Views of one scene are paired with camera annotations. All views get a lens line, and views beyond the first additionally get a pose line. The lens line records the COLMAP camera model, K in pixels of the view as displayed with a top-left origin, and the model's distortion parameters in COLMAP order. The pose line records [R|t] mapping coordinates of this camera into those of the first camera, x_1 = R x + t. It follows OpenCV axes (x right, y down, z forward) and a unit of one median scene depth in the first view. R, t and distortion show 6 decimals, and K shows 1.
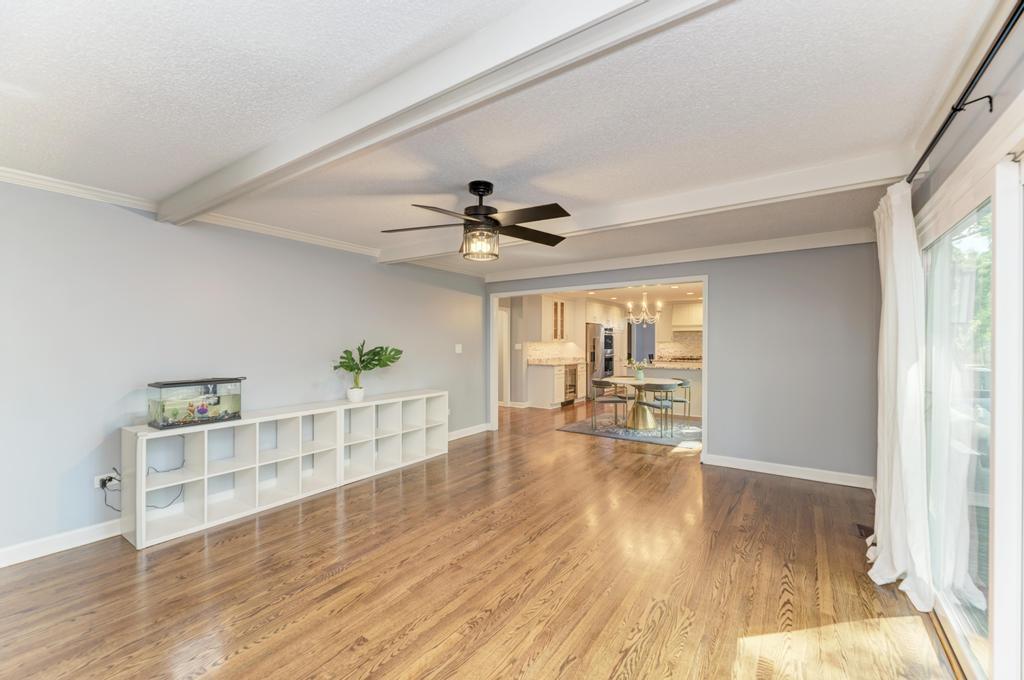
lens RADIAL K [[421.7, 0, 512.0], [0, 421.7, 340.0], [0, 0, 1]] dist [0.002630, -0.000029]
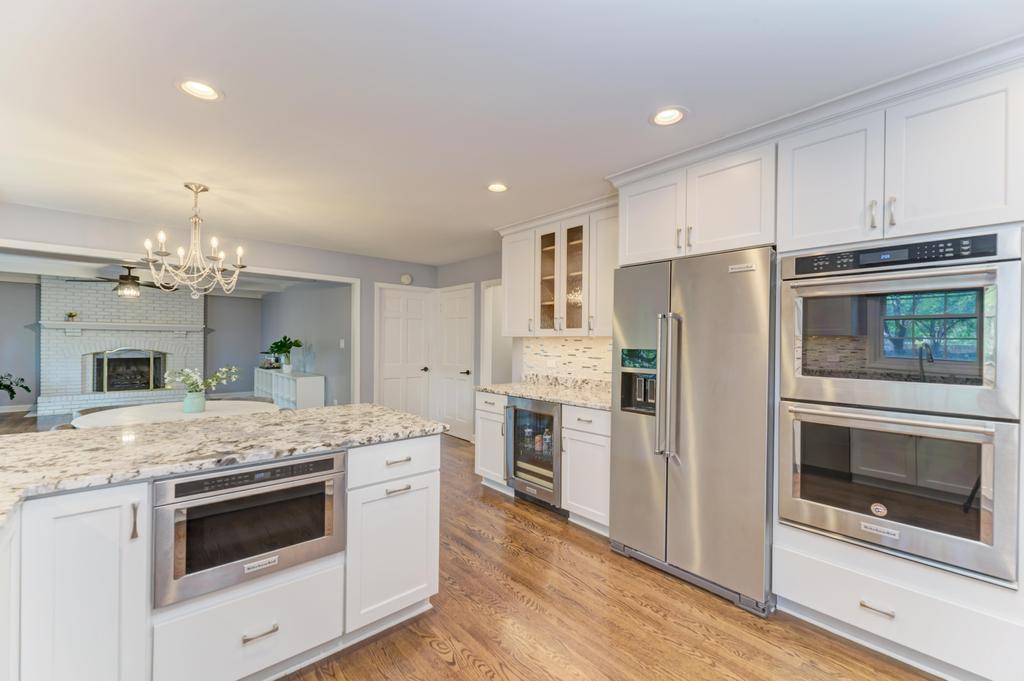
lens RADIAL K [[421.7, 0, 512.0], [0, 421.7, 340.5], [0, 0, 1]] dist [0.002630, -0.000029]
pose [[-0.233950, -0.008854, -0.972208, 1.487466], [-0.007354, 0.999946, -0.007337, 0.032451], [0.972221, 0.005433, -0.234002, 3.205100]]
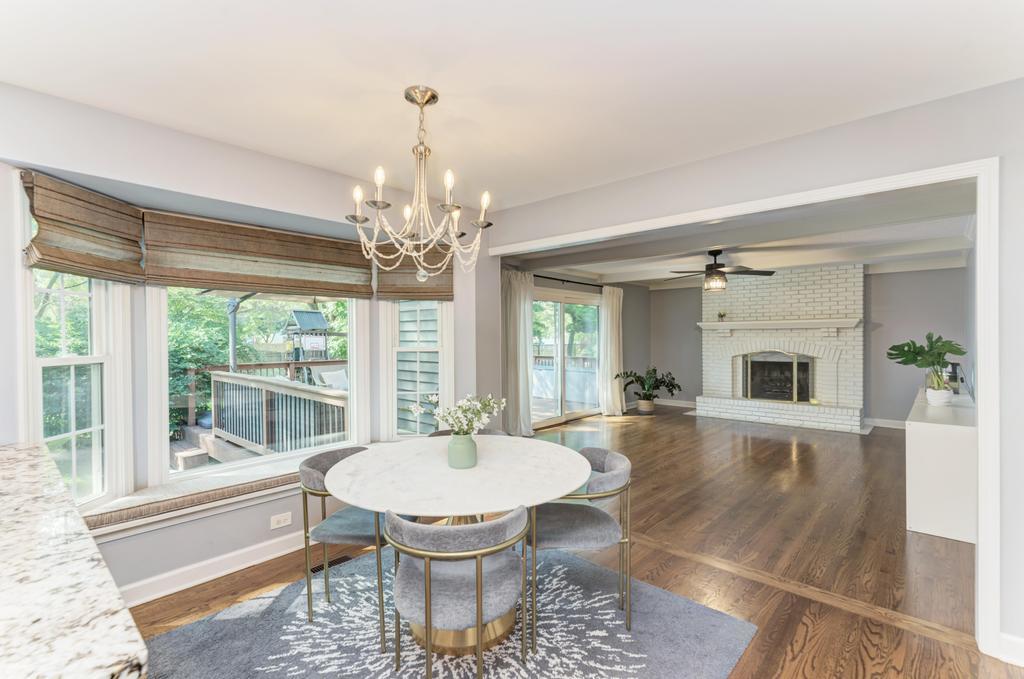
lens RADIAL K [[465.1, 0, 512.0], [0, 465.1, 339.5], [0, 0, 1]] dist [0.012681, -0.000032]
pose [[-0.991005, -0.000089, 0.133826, 0.494025], [0.000254, 0.999997, 0.002546, 0.015250], [-0.133826, 0.002557, -0.991002, 2.889110]]
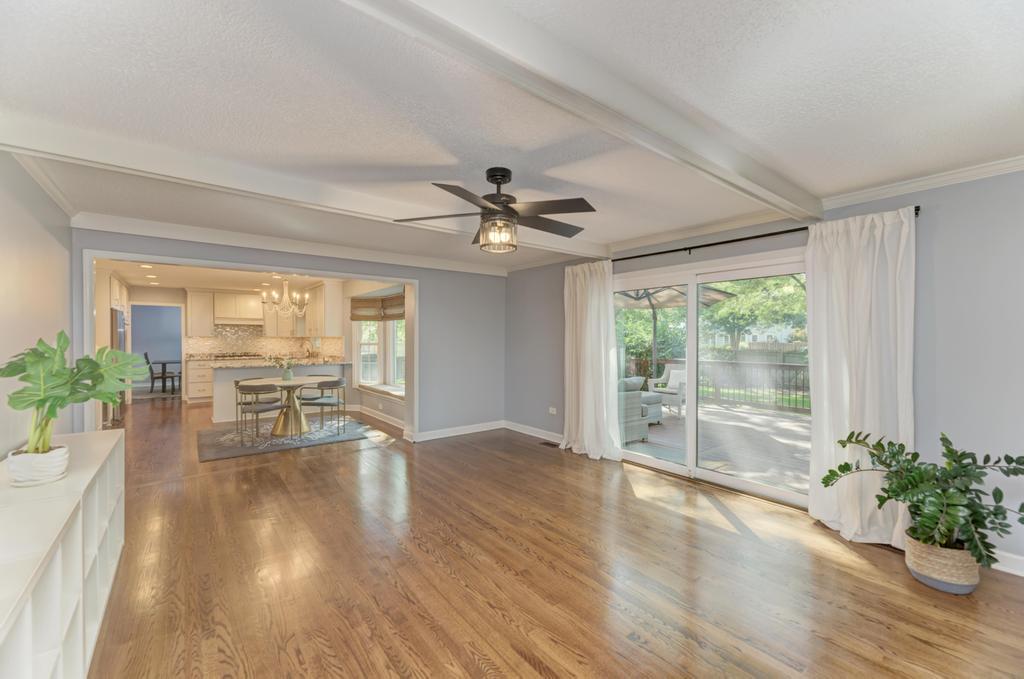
lens RADIAL K [[421.7, 0, 512.0], [0, 421.7, 339.5], [0, 0, 1]] dist [0.002630, -0.000029]
pose [[0.297279, -0.007326, 0.954763, -0.891695], [-0.004790, 0.999947, 0.009164, -0.001307], [-0.954779, -0.007298, 0.297228, 0.628699]]
